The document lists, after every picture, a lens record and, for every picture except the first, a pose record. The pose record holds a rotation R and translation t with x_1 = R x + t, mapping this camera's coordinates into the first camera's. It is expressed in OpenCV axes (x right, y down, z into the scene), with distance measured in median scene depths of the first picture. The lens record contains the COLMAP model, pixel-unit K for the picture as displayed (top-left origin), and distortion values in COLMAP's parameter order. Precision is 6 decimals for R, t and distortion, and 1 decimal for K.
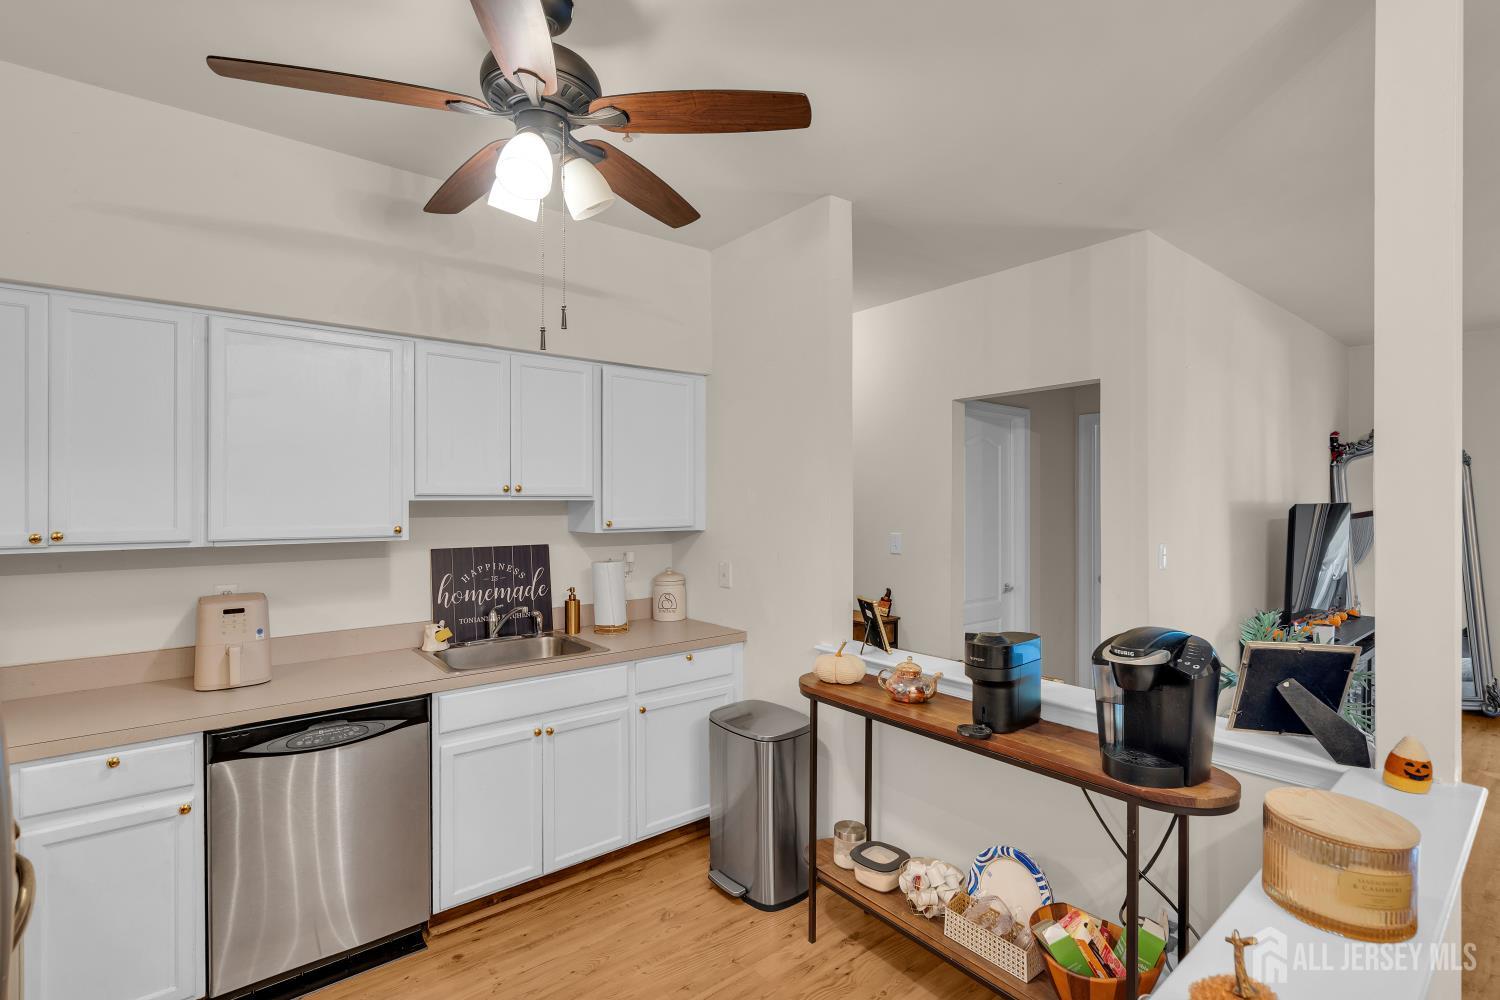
lens RADIAL K [[691.1, 0, 741.6], [0, 691.1, 504.9], [0, 0, 1]] dist [-0.005206, 0.000989]
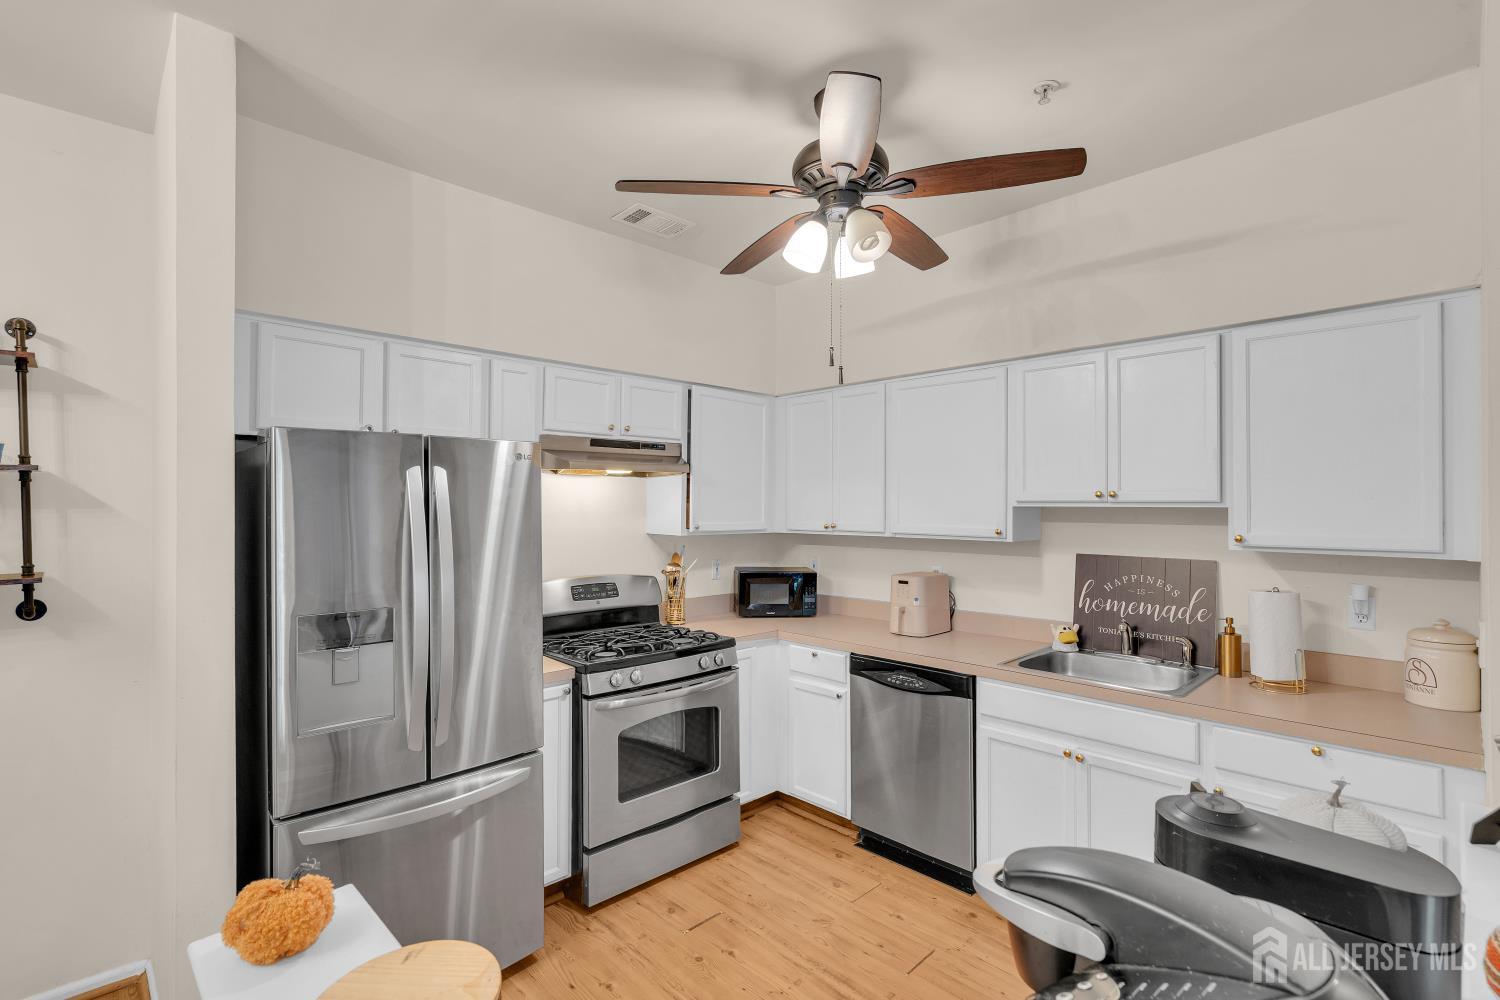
lens RADIAL K [[691.1, 0, 754.3], [0, 691.1, 499.8], [0, 0, 1]] dist [-0.005206, 0.000989]
pose [[0.096483, -0.004525, -0.995324, 0.527778], [-0.005926, 0.999969, -0.005120, -0.008035], [0.995317, 0.006393, 0.096453, 0.421895]]
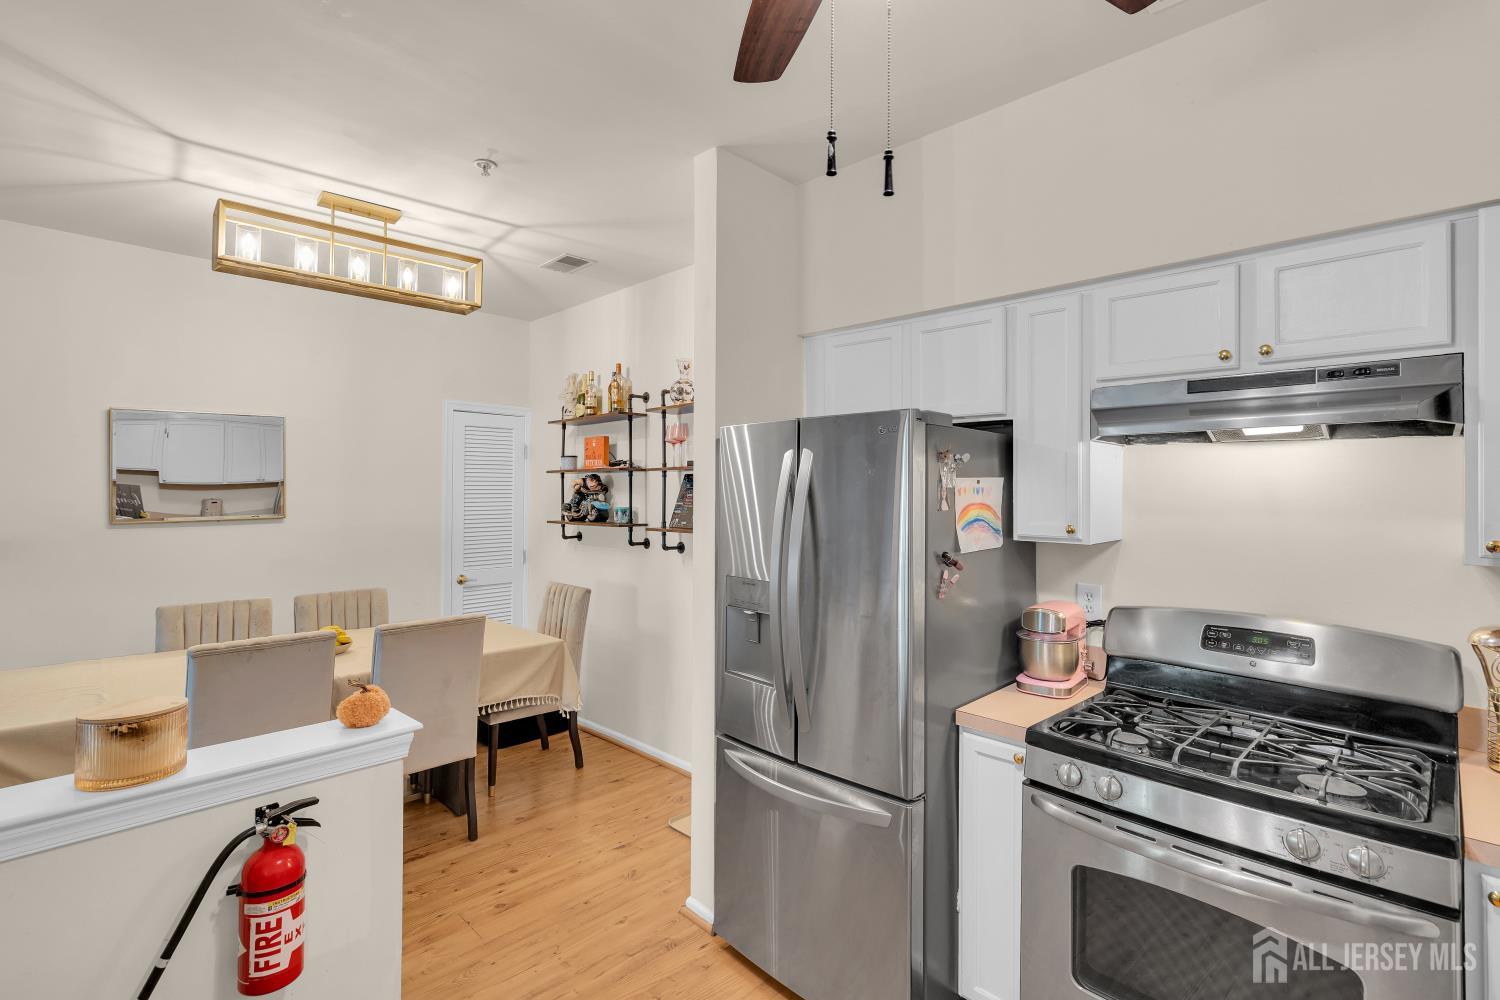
lens RADIAL K [[691.1, 0, 752.5], [0, 691.1, 480.3], [0, 0, 1]] dist [-0.005206, 0.000989]
pose [[-0.993223, -0.007922, -0.115953, -0.077508], [-0.007129, 0.999948, -0.007252, -0.006729], [0.116005, -0.006376, -0.993228, 0.858680]]
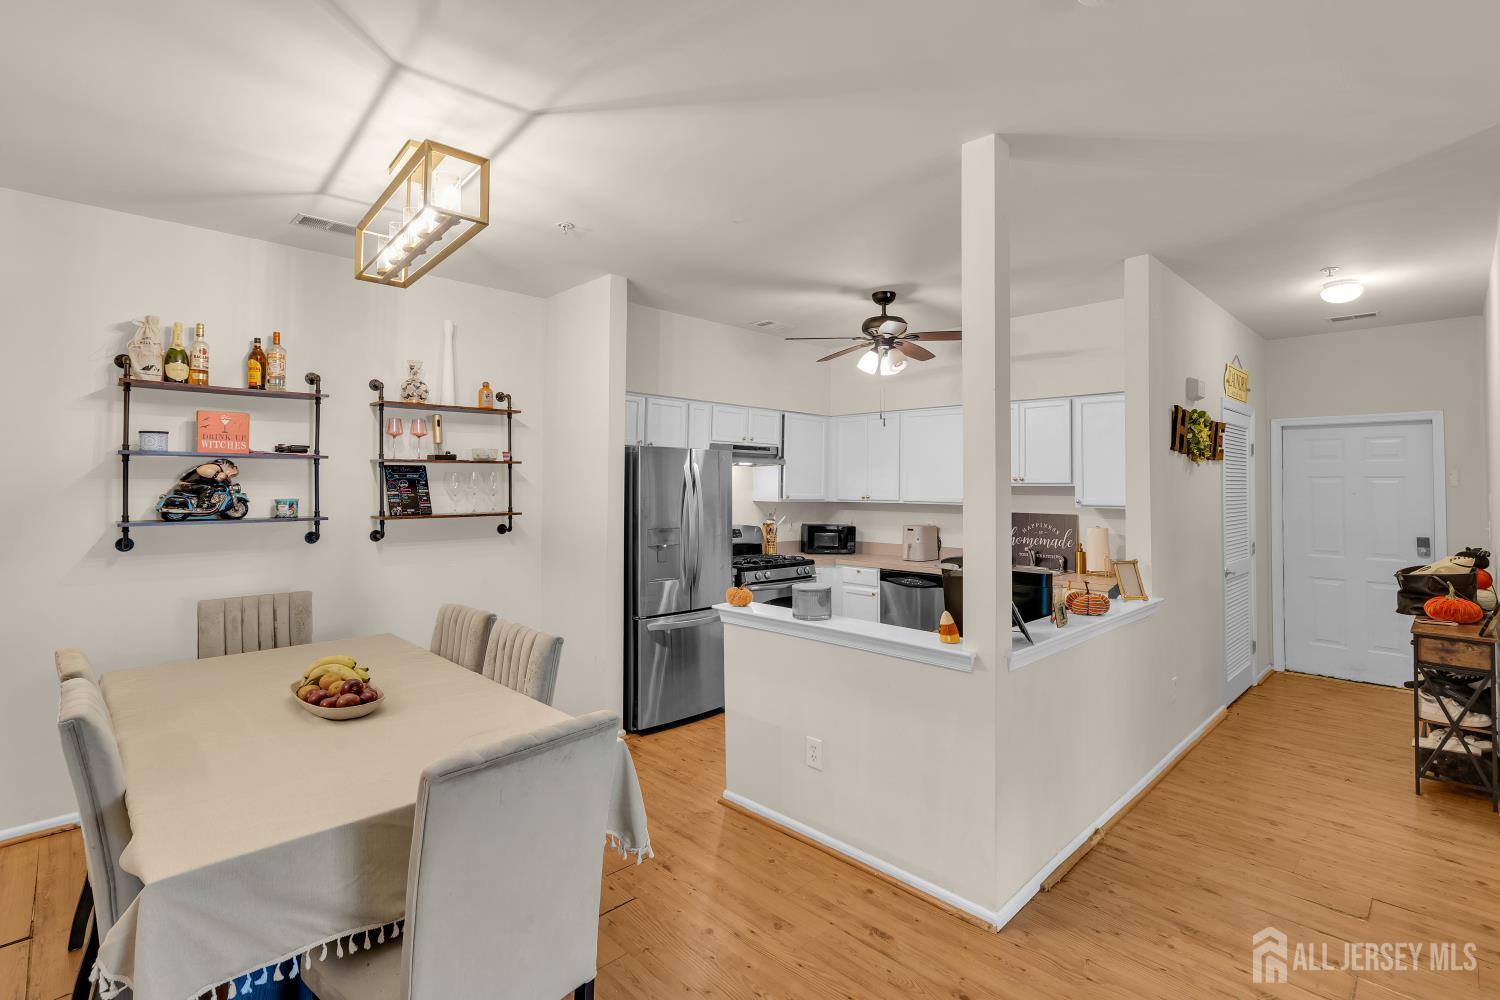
lens RADIAL K [[691.1, 0, 757.3], [0, 691.1, 468.1], [0, 0, 1]] dist [-0.005206, 0.000989]
pose [[0.102945, -0.025611, -0.994357, 1.305262], [-0.014144, 0.999530, -0.027209, 0.006073], [0.994586, 0.016865, 0.102535, 0.148130]]
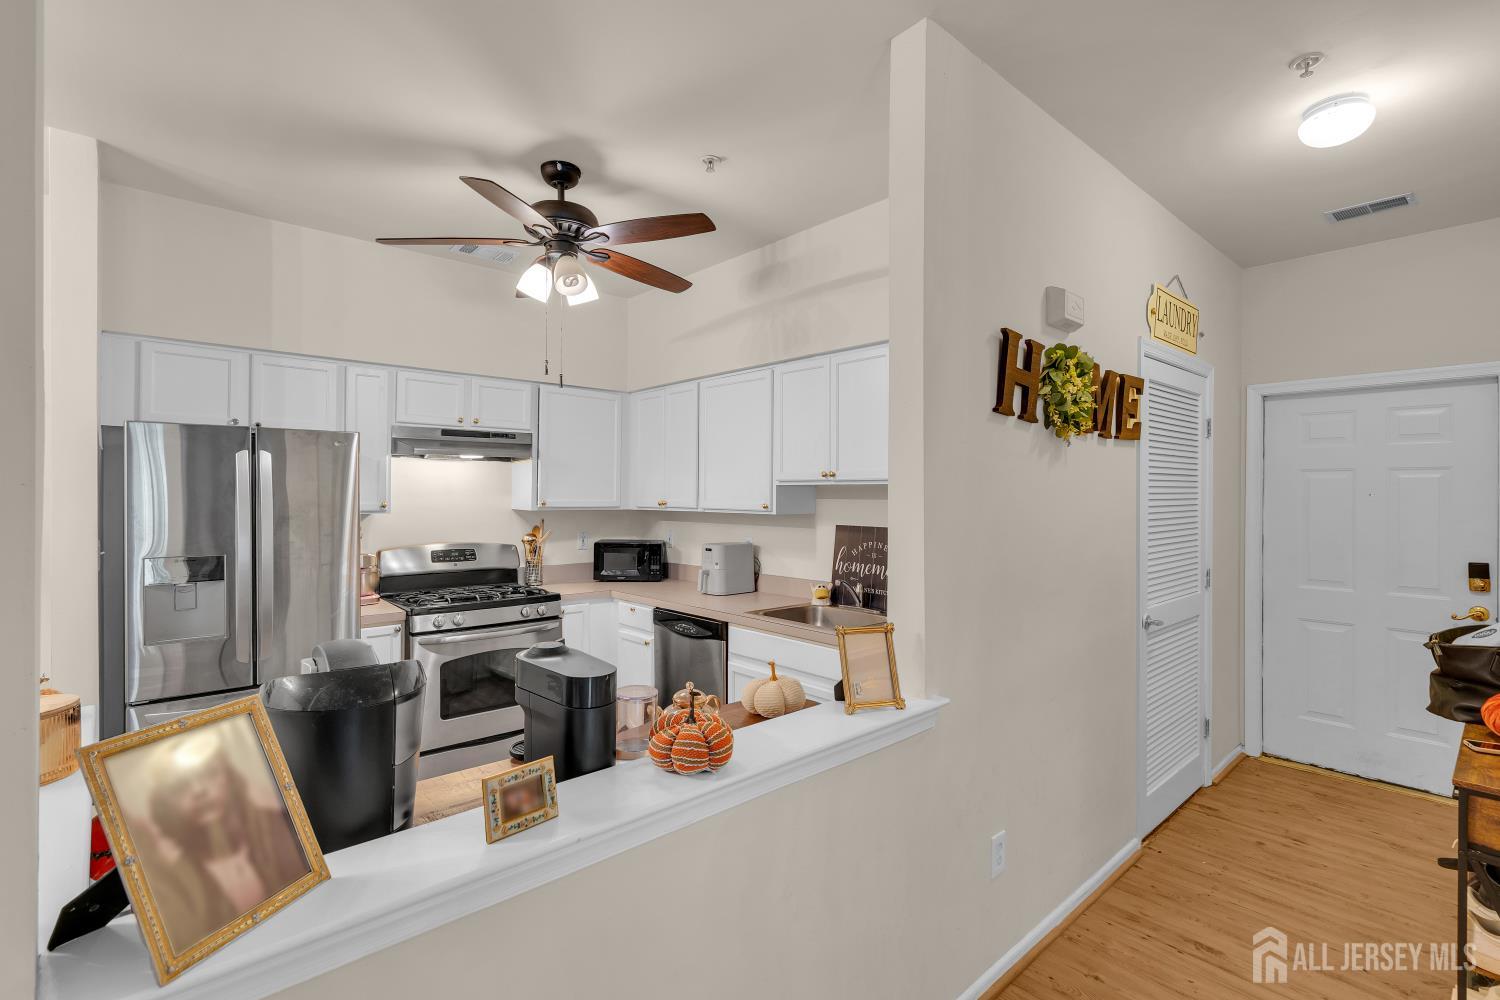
lens RADIAL K [[691.1, 0, 751.0], [0, 691.1, 494.5], [0, 0, 1]] dist [-0.005206, 0.000989]
pose [[0.061742, 0.002978, -0.998088, 0.771405], [-0.008623, 0.999960, 0.002450, 0.007899], [0.998055, 0.008456, 0.061765, 0.771011]]
